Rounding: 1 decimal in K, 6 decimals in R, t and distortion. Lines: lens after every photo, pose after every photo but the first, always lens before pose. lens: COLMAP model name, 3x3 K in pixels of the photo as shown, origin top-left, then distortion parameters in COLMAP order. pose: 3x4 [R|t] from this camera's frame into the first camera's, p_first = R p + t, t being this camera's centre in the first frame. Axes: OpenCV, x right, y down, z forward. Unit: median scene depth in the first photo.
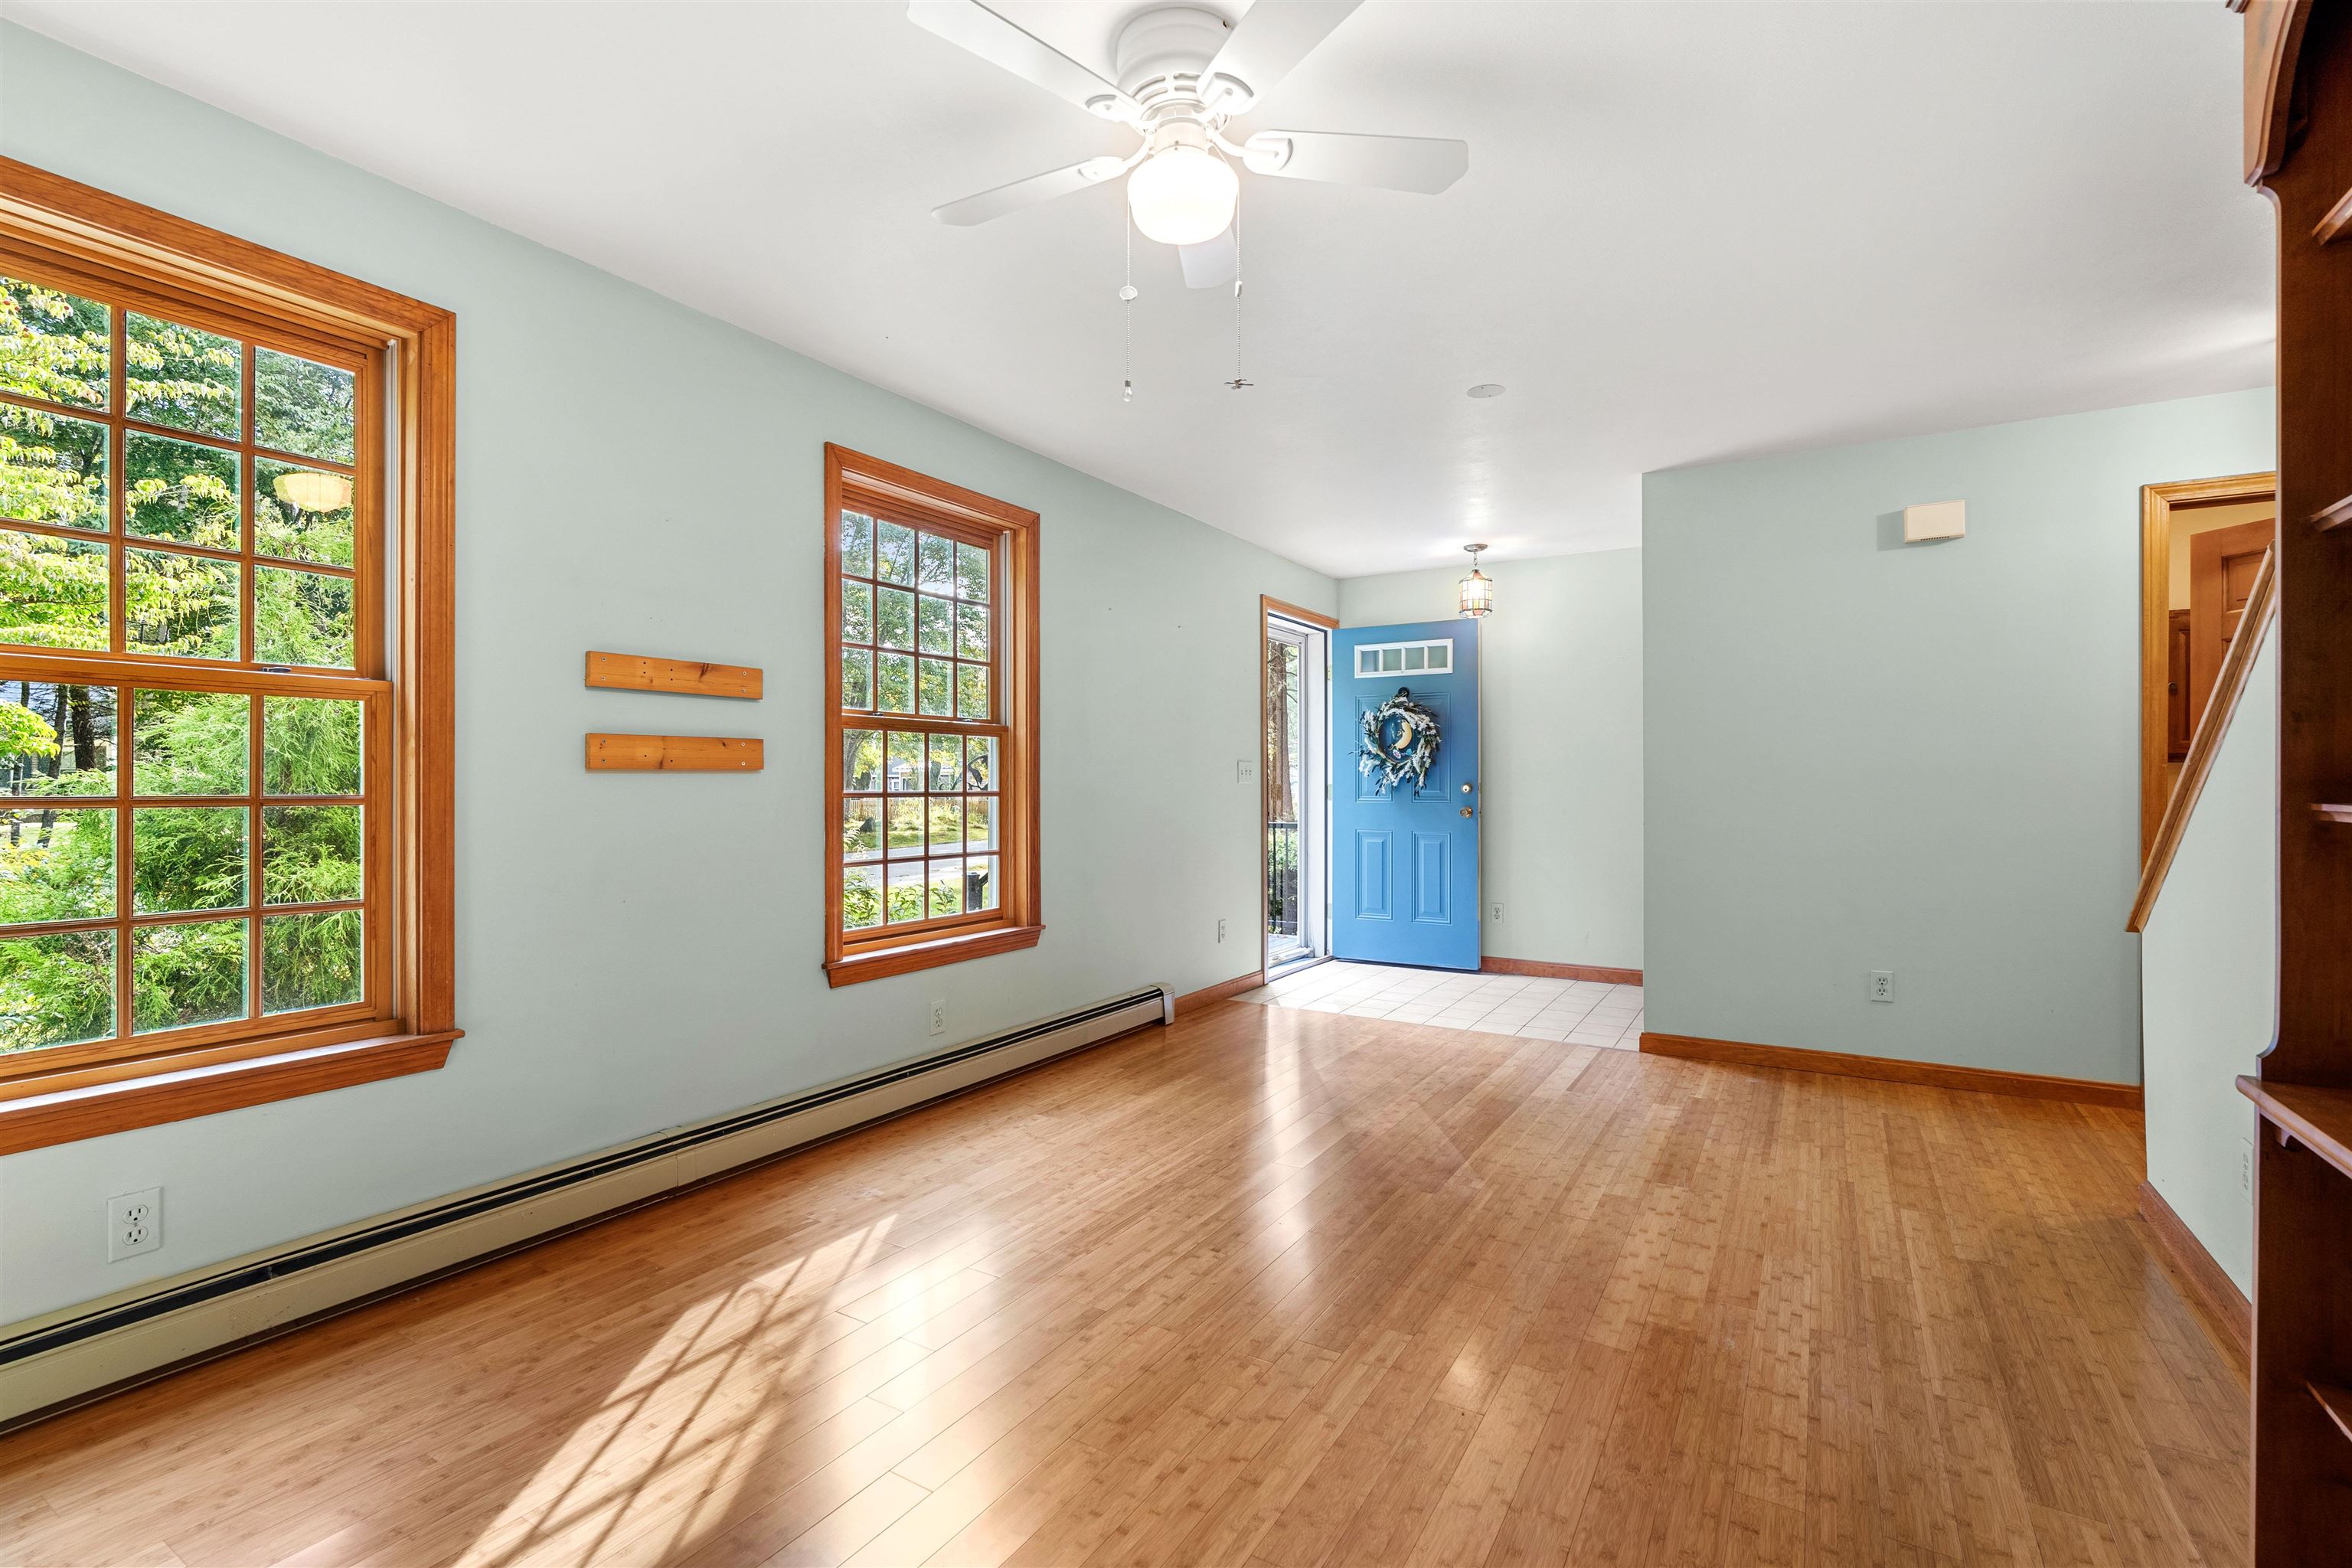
lens RADIAL K [[1060.3, 0, 1179.8], [0, 1060.3, 785.8], [0, 0, 1]] dist [-0.008374, 0.002982]
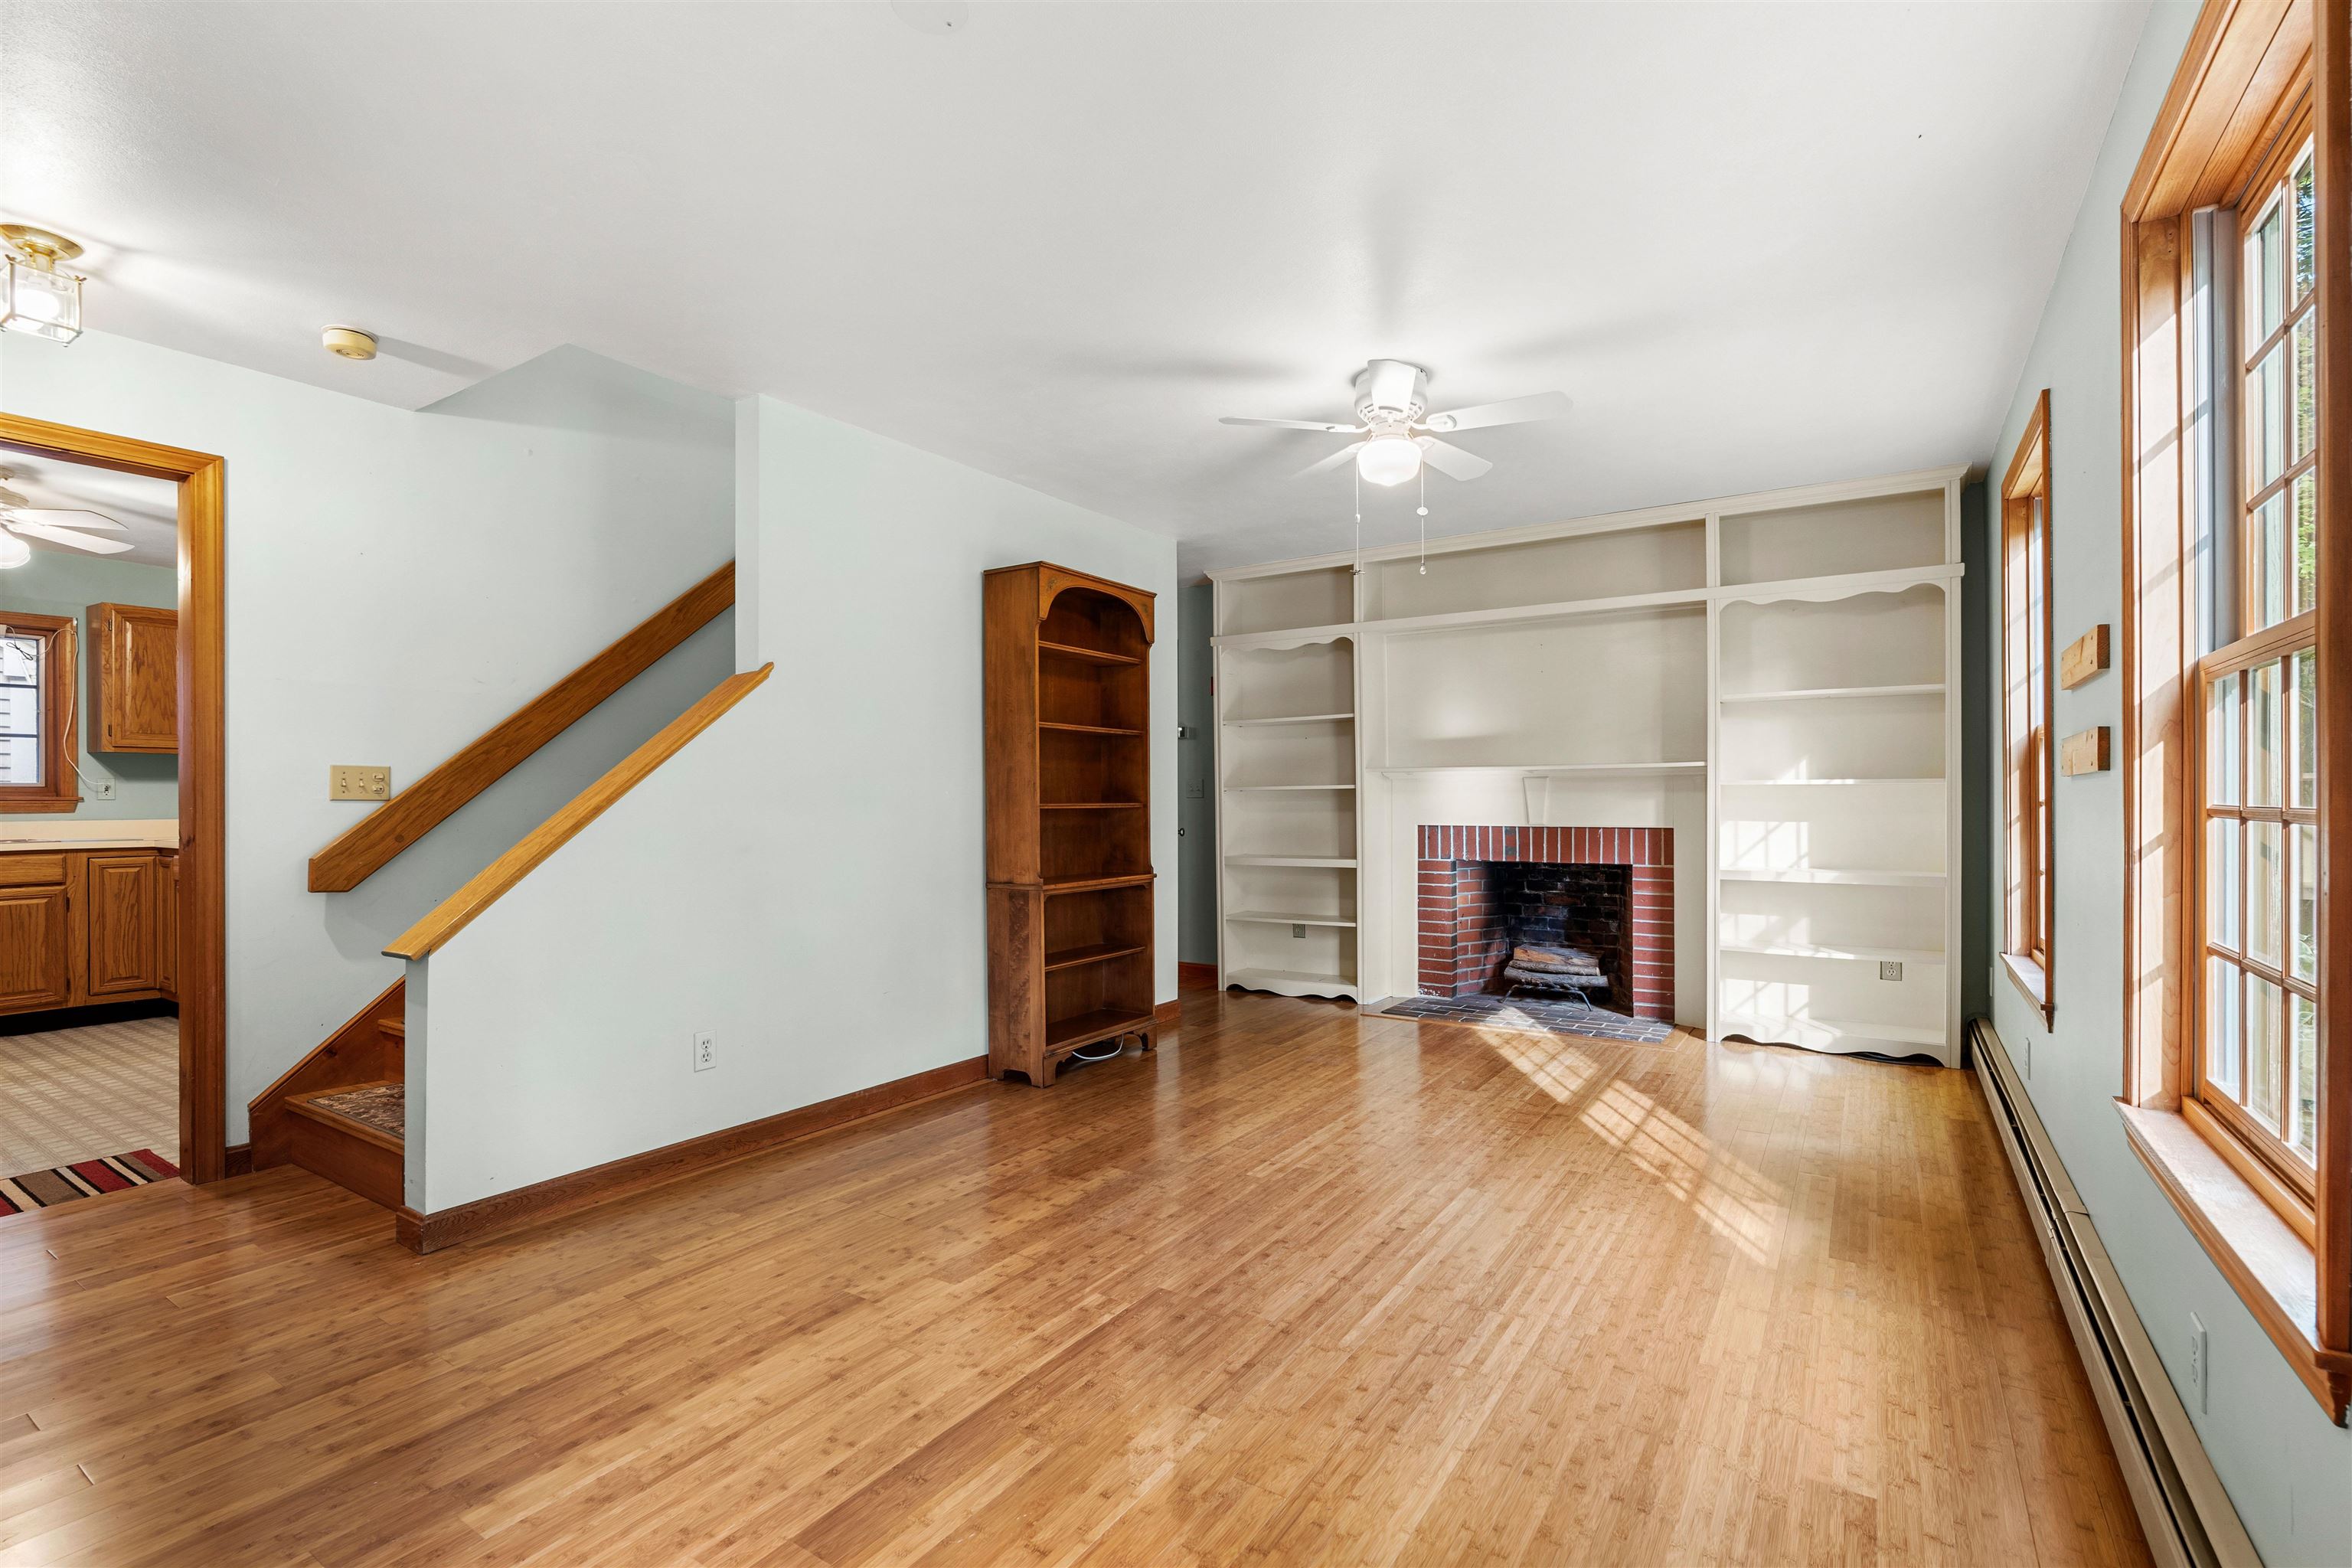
lens RADIAL K [[1060.3, 0, 1199.8], [0, 1060.3, 802.6], [0, 0, 1]] dist [-0.008374, 0.002982]
pose [[-0.999859, 0.002574, 0.016570, 0.173159], [0.002642, 0.999988, 0.004086, 0.000503], [-0.016560, 0.004129, -0.999854, 1.642807]]
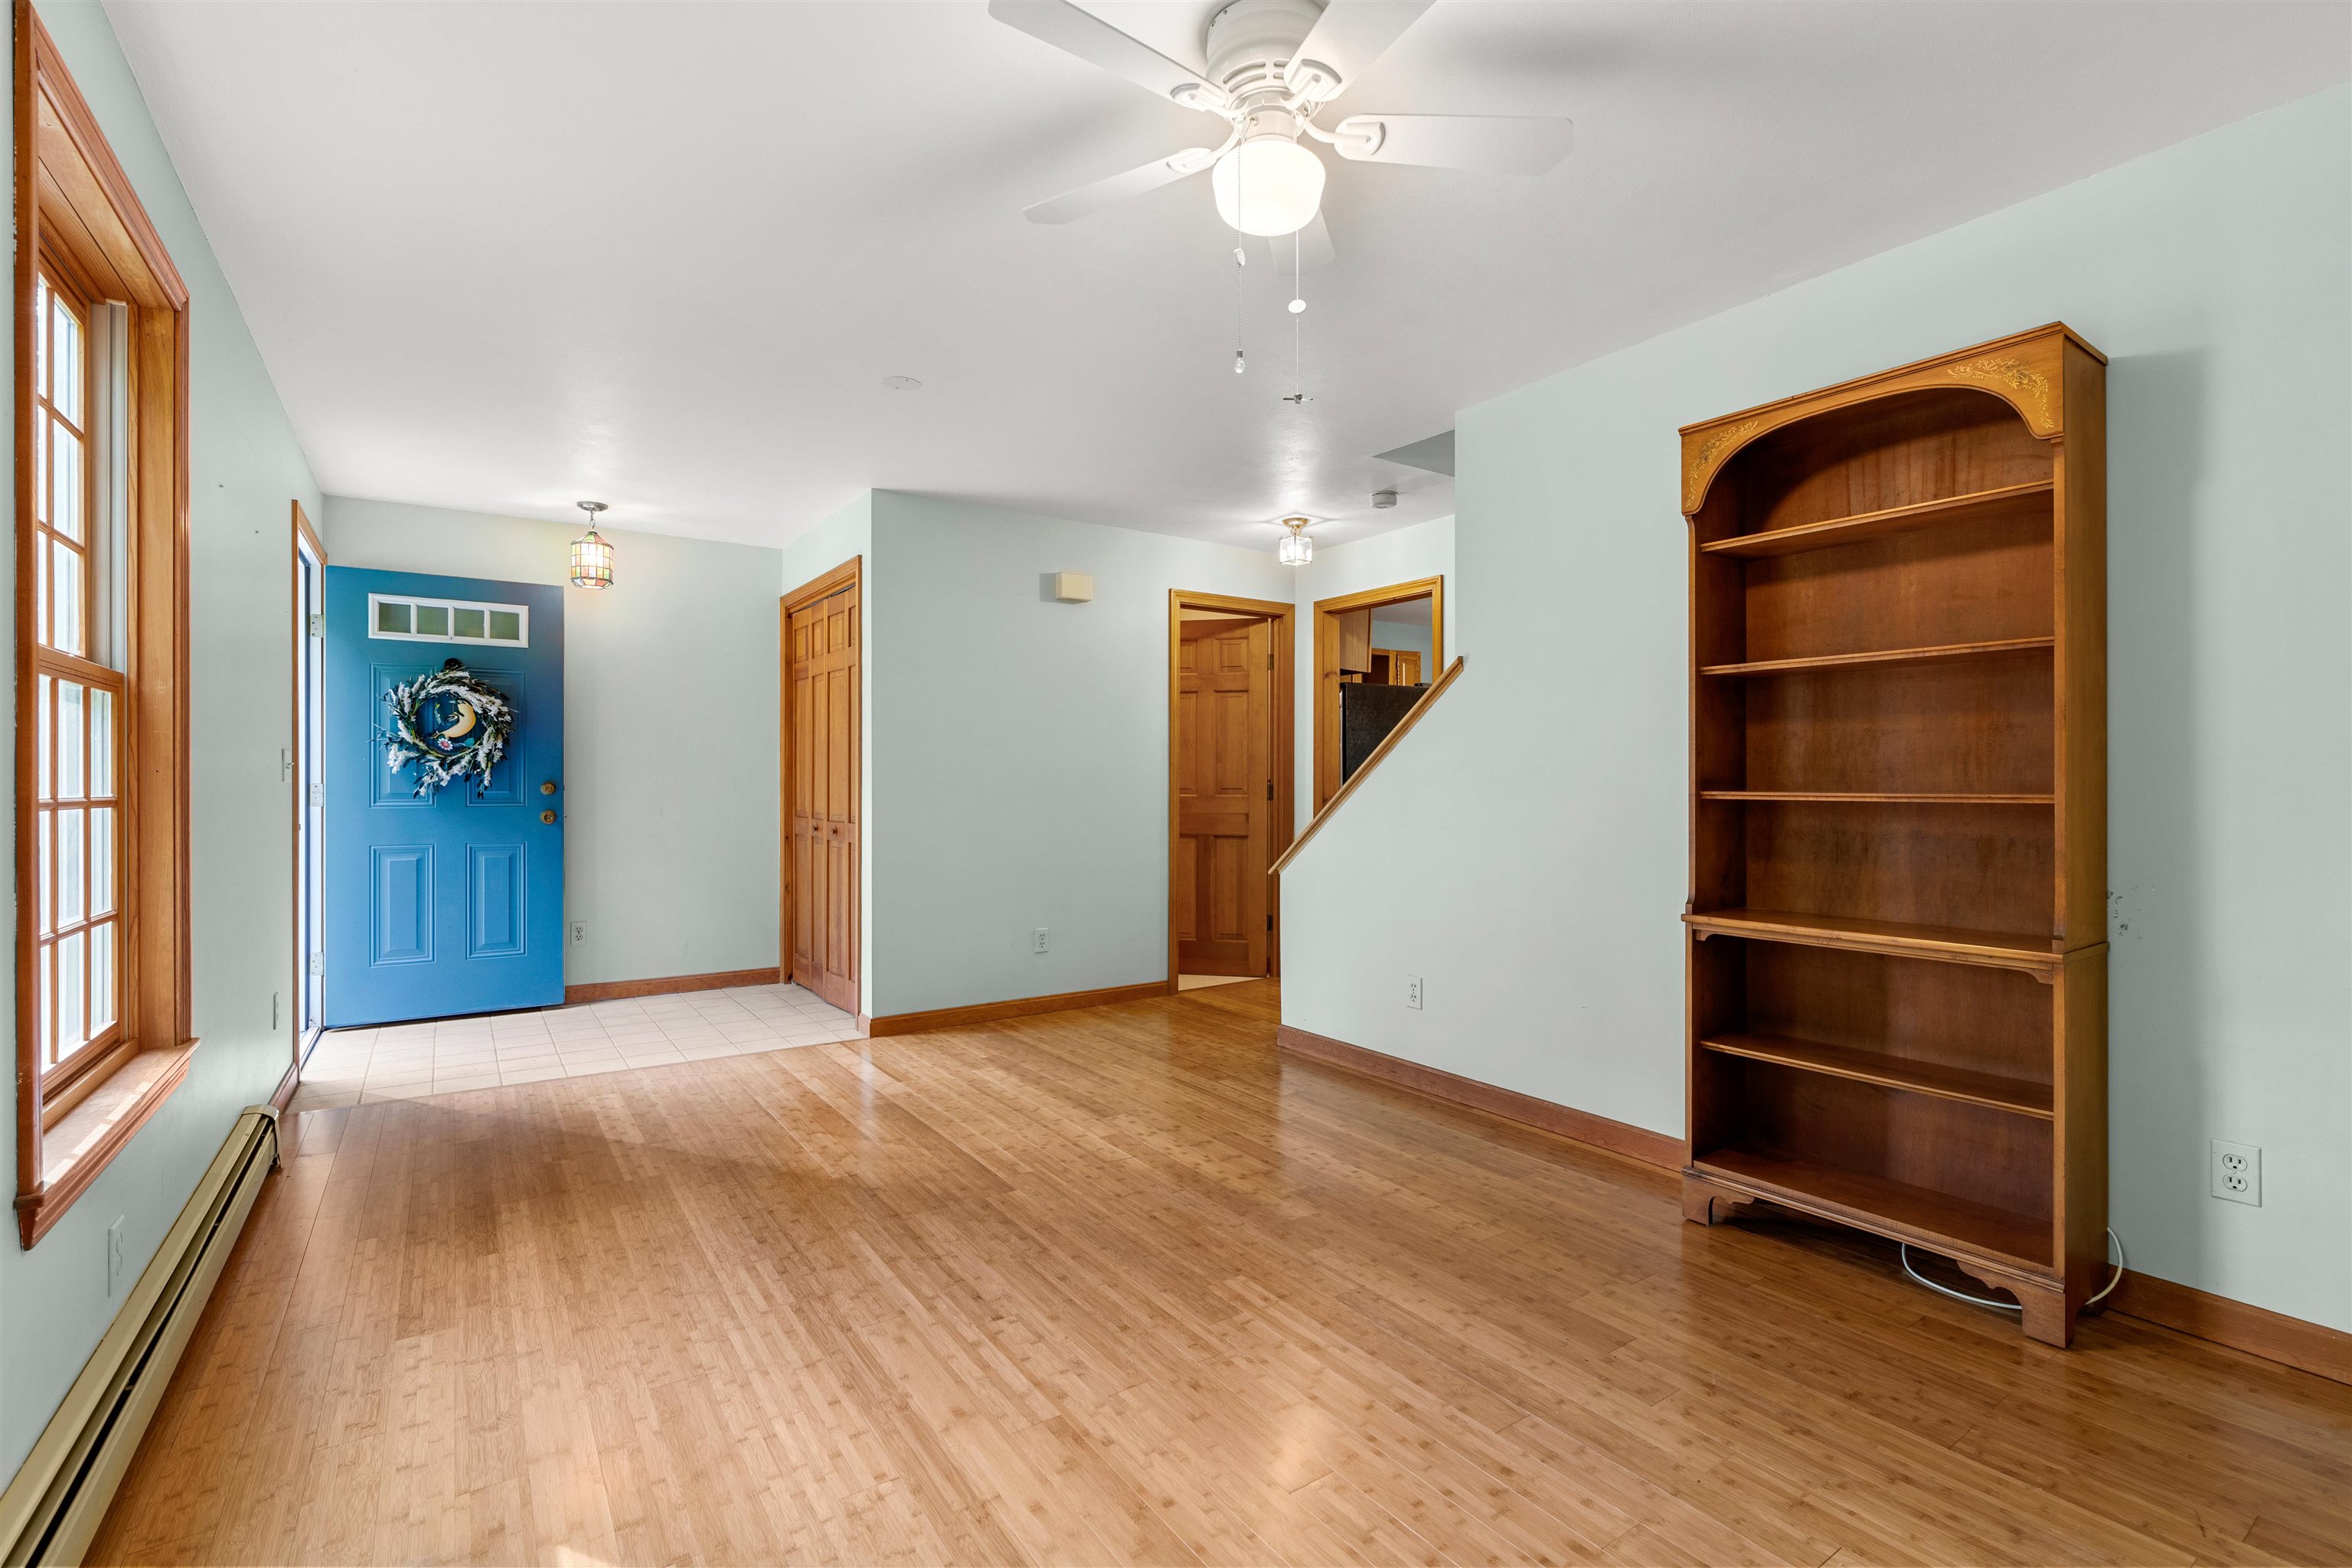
lens RADIAL K [[1060.3, 0, 1179.1], [0, 1060.3, 785.6], [0, 0, 1]] dist [-0.008374, 0.002982]
pose [[0.406923, -0.002768, 0.913458, -0.553548], [0.002343, 0.999995, 0.001986, -0.000814], [-0.913460, 0.001332, 0.406927, 0.402148]]
